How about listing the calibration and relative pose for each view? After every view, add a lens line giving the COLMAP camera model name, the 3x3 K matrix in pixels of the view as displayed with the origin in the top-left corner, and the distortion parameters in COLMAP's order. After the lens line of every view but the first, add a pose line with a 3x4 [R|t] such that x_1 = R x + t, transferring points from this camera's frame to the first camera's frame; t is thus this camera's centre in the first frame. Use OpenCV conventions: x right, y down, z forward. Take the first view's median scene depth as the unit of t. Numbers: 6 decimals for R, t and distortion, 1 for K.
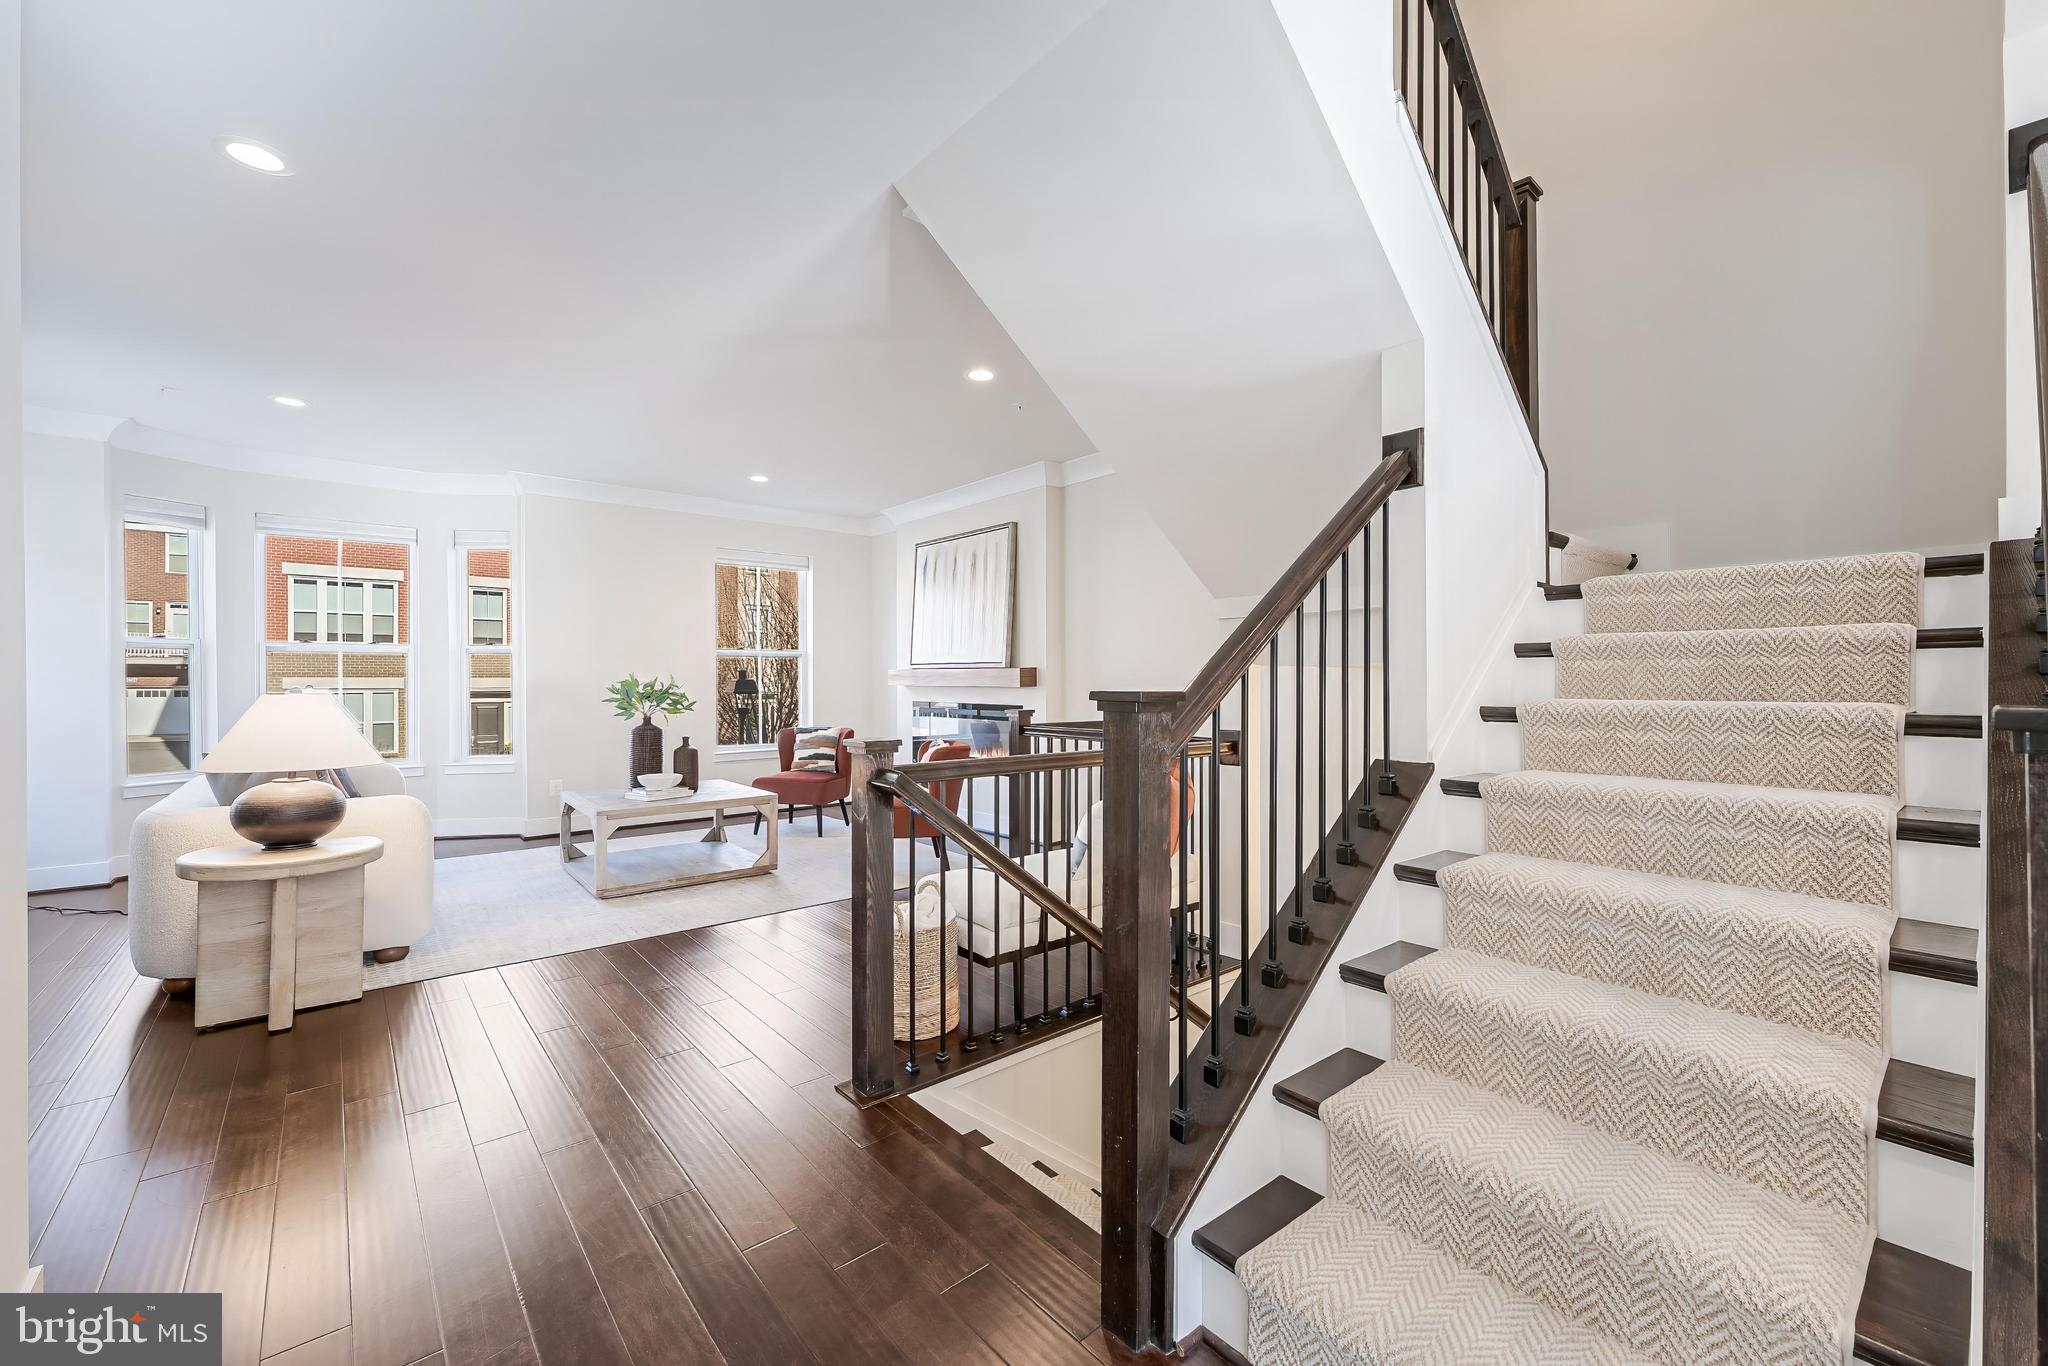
lens RADIAL K [[807.0, 0, 1024.0], [0, 807.0, 683.0], [0, 0, 1]] dist [-0.000128, 0.000319]
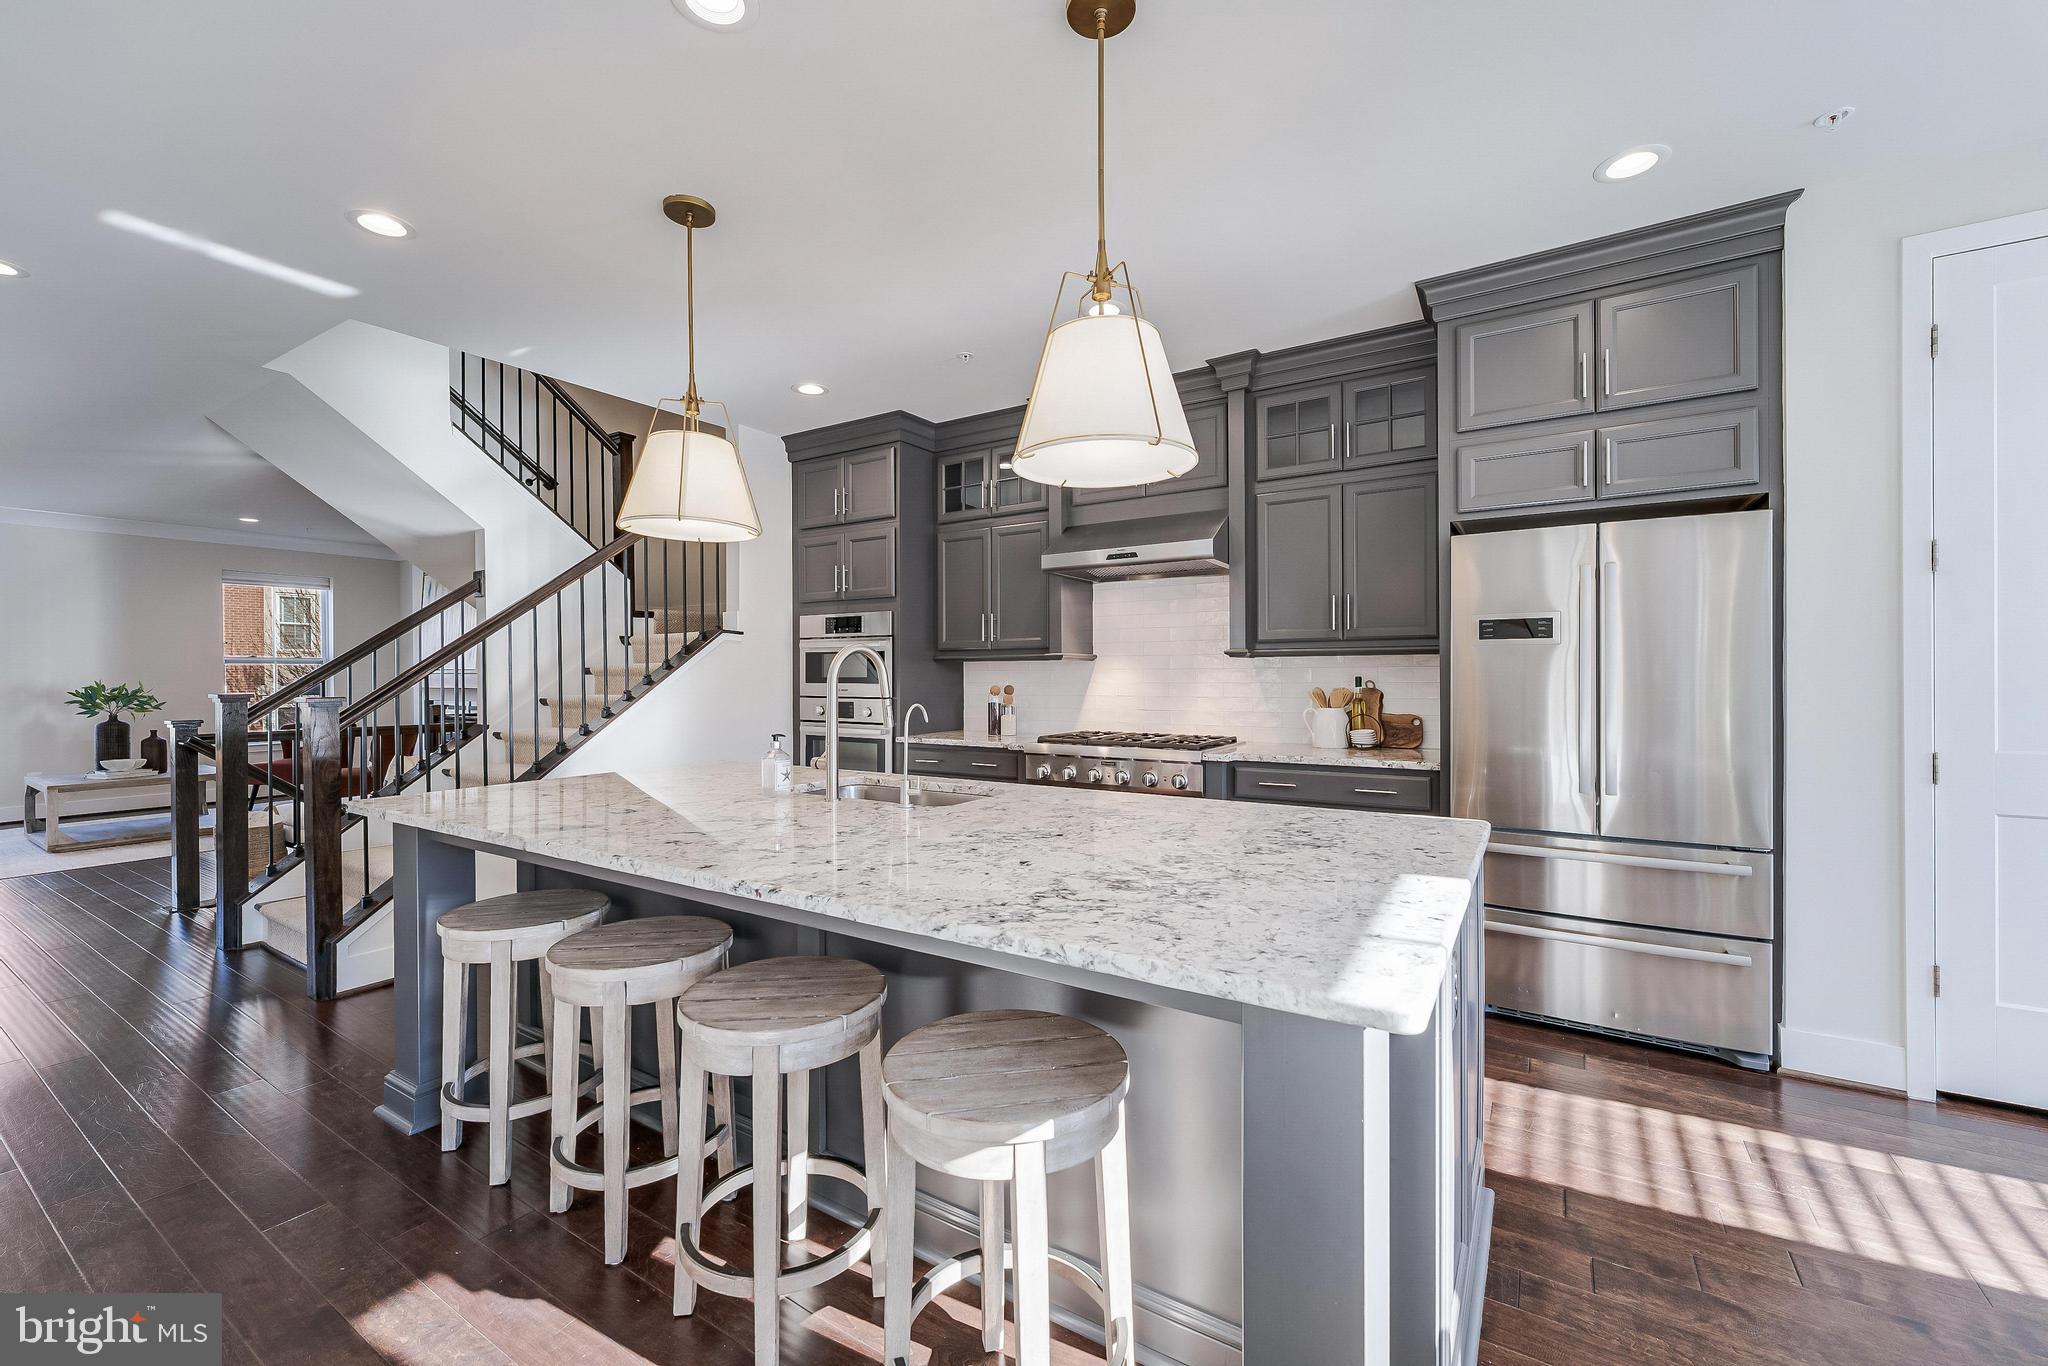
lens RADIAL K [[843.8, 0, 1021.9], [0, 843.8, 692.7], [0, 0, 1]] dist [0.012800, 0.000271]
pose [[0.962317, -0.003268, 0.271909, 0.489626], [0.000044, 0.999930, 0.011863, -0.007598], [-0.271928, -0.011404, 0.962250, -0.616786]]
